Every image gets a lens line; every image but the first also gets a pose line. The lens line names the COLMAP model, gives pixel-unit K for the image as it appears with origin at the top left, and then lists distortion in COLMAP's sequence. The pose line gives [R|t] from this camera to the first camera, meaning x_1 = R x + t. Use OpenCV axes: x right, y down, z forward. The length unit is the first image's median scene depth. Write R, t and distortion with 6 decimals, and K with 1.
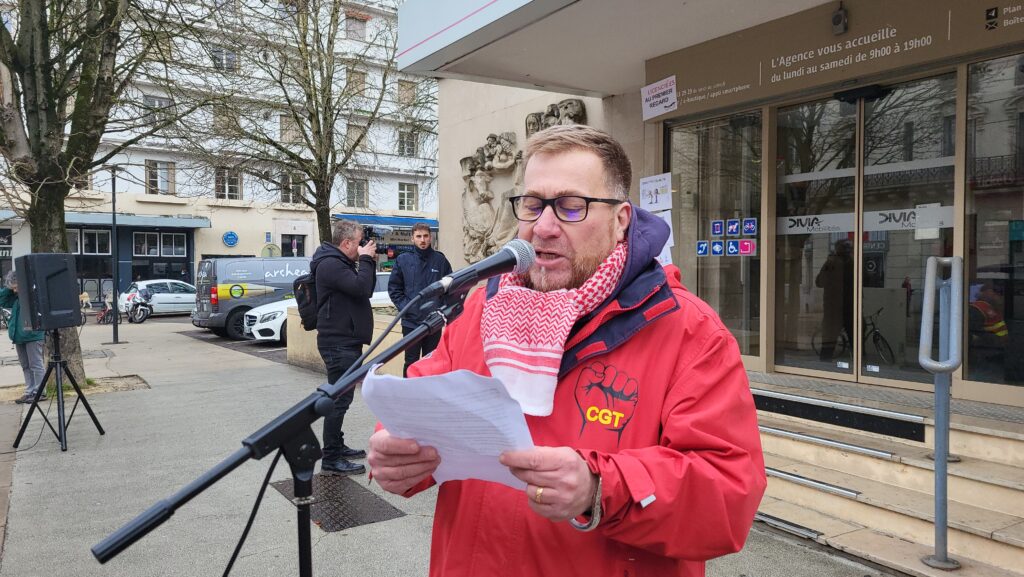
lens RADIAL K [[769.0, 0, 512.0], [0, 769.0, 288.5], [0, 0, 1]] dist [0.051219, -0.029219]
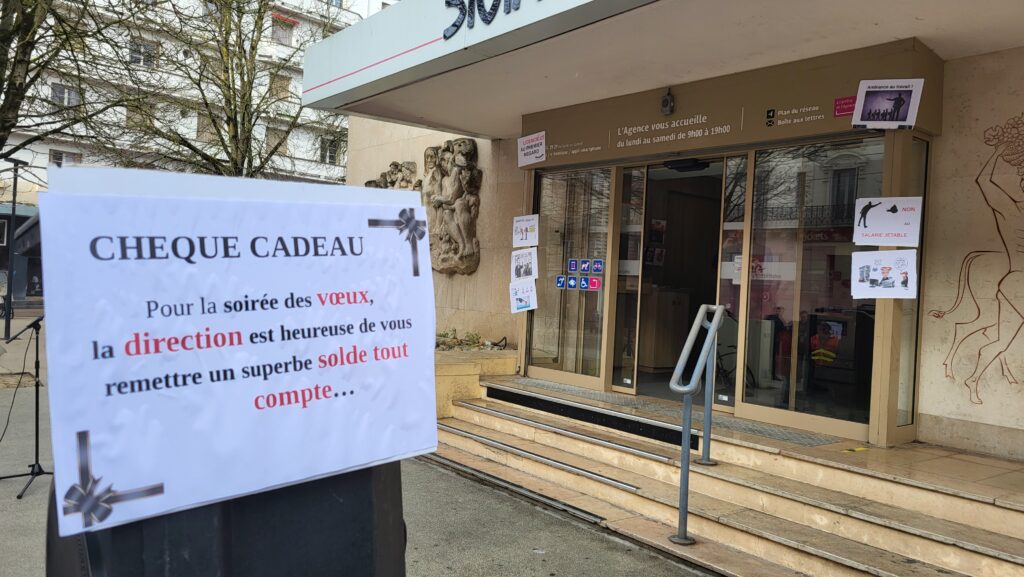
lens RADIAL K [[769.0, 0, 512.0], [0, 769.0, 288.5], [0, 0, 1]] dist [0.051219, -0.029219]
pose [[0.993462, 0.051677, 0.101793, 0.042305], [-0.049941, 0.998561, -0.019526, -0.011753], [-0.102656, 0.014315, 0.994614, -0.102626]]
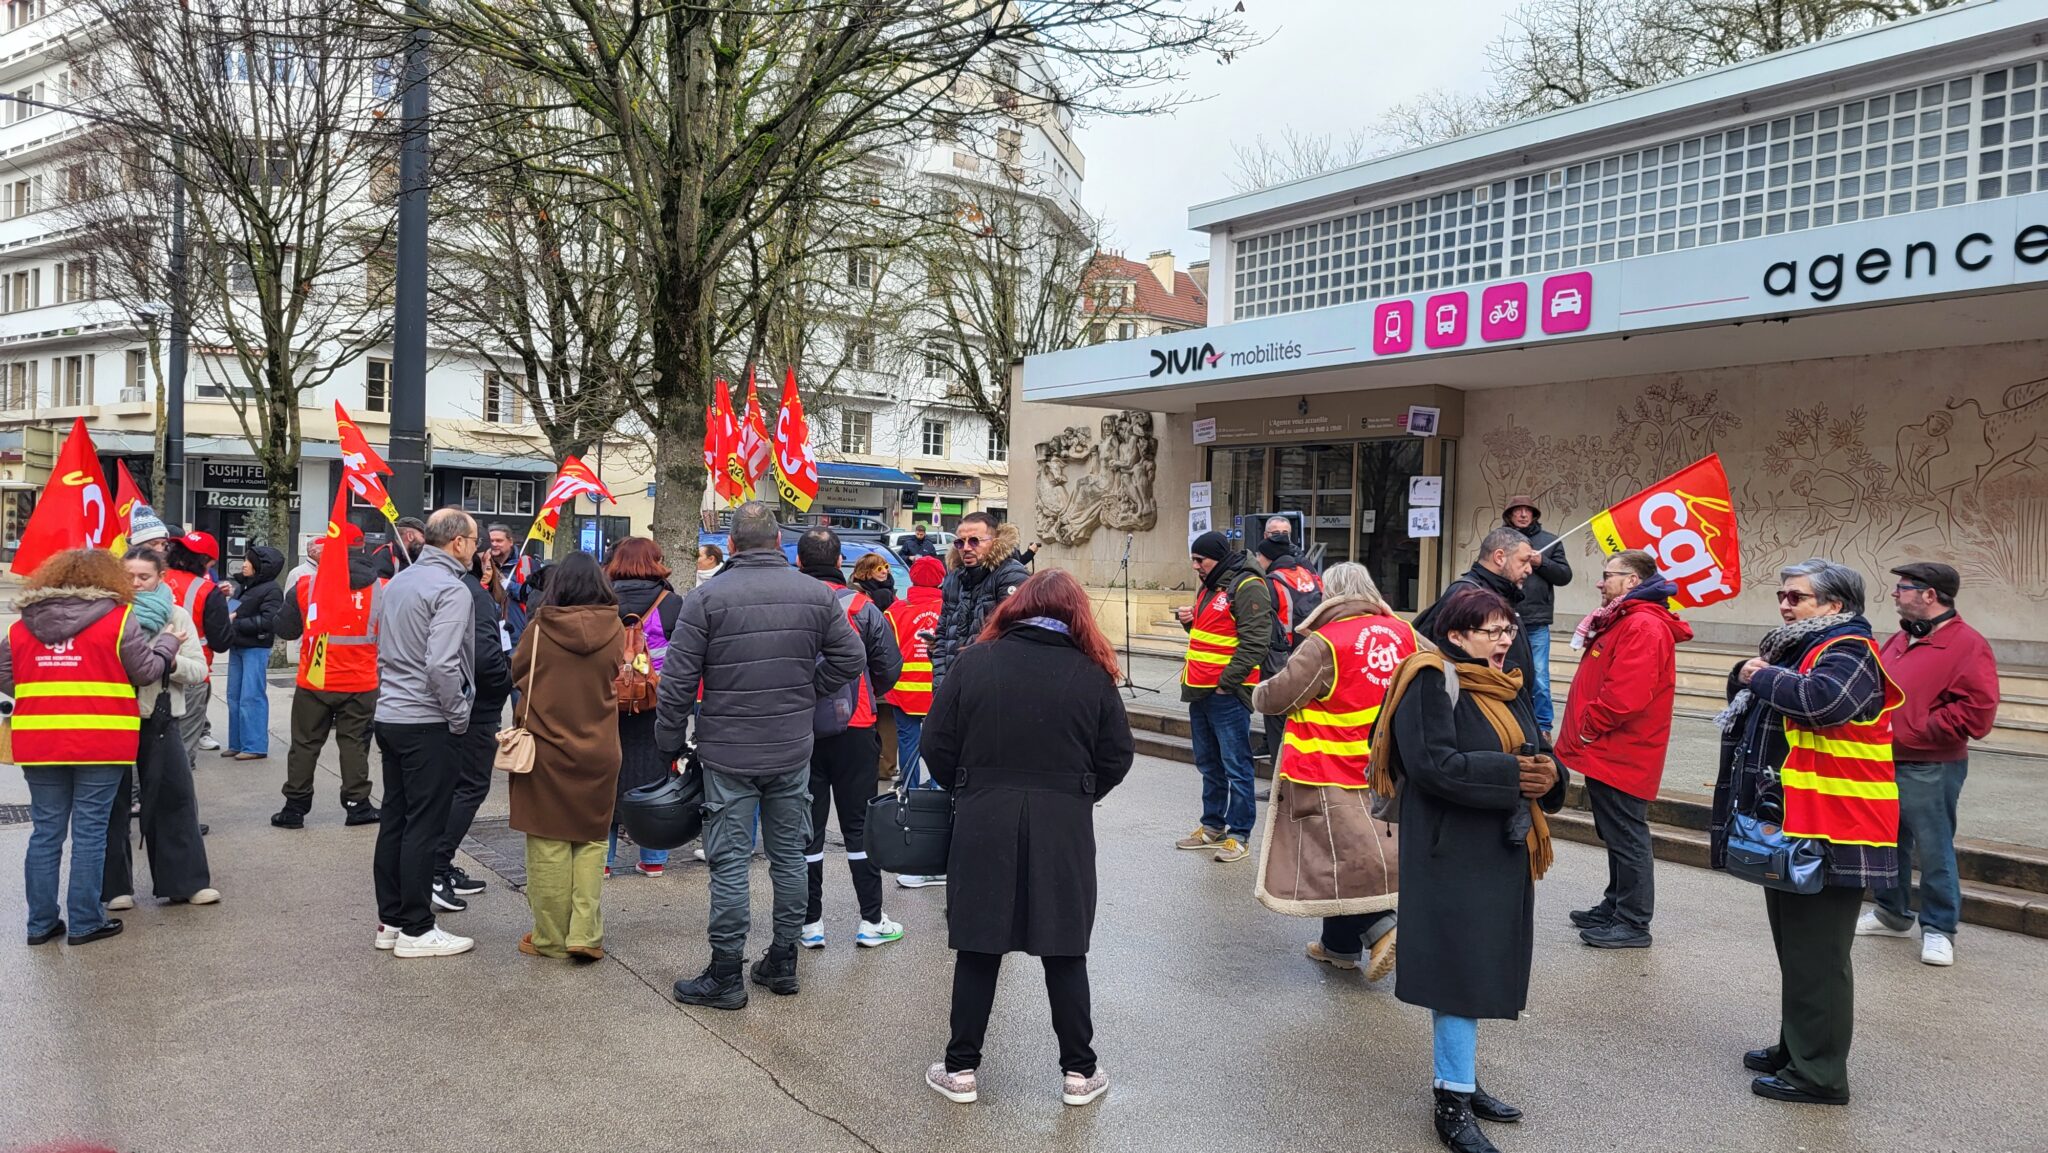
lens RADIAL K [[1454.8, 0, 1024.0], [0, 1454.8, 576.5], [0, 0, 1]] dist [0.044616, -0.006502]
pose [[0.999093, 0.031835, 0.028277, -0.170278], [-0.031555, 0.999449, -0.010290, 0.053912], [-0.028589, 0.009389, 0.999547, -1.344976]]
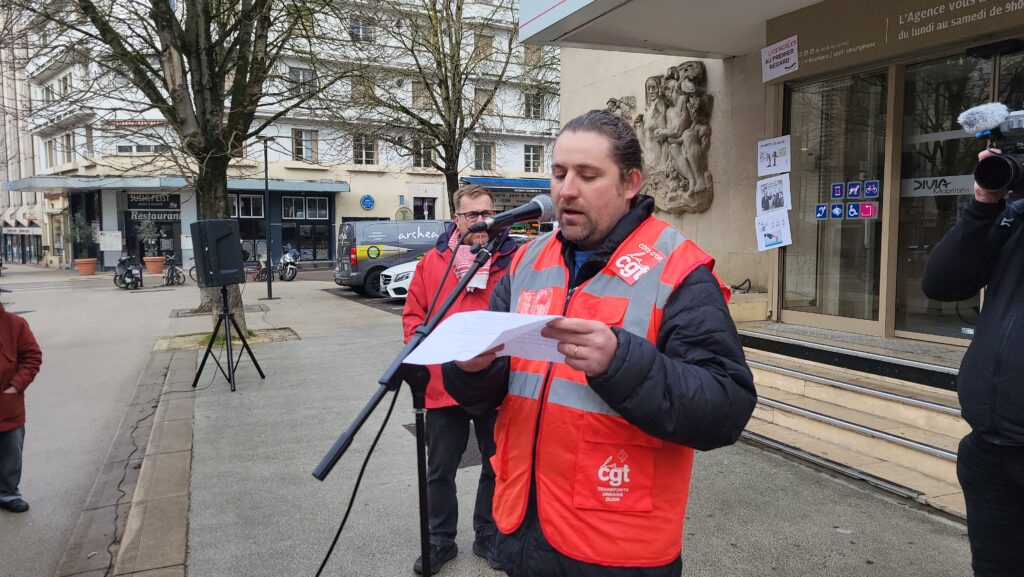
lens RADIAL K [[763.9, 0, 512.0], [0, 763.9, 288.5], [0, 0, 1]] dist [0.058857, -0.029900]
pose [[0.986760, 0.010711, -0.161834, 0.011683], [-0.002409, 0.998675, 0.051409, -0.002294], [0.162171, -0.050338, 0.985478, -0.034361]]
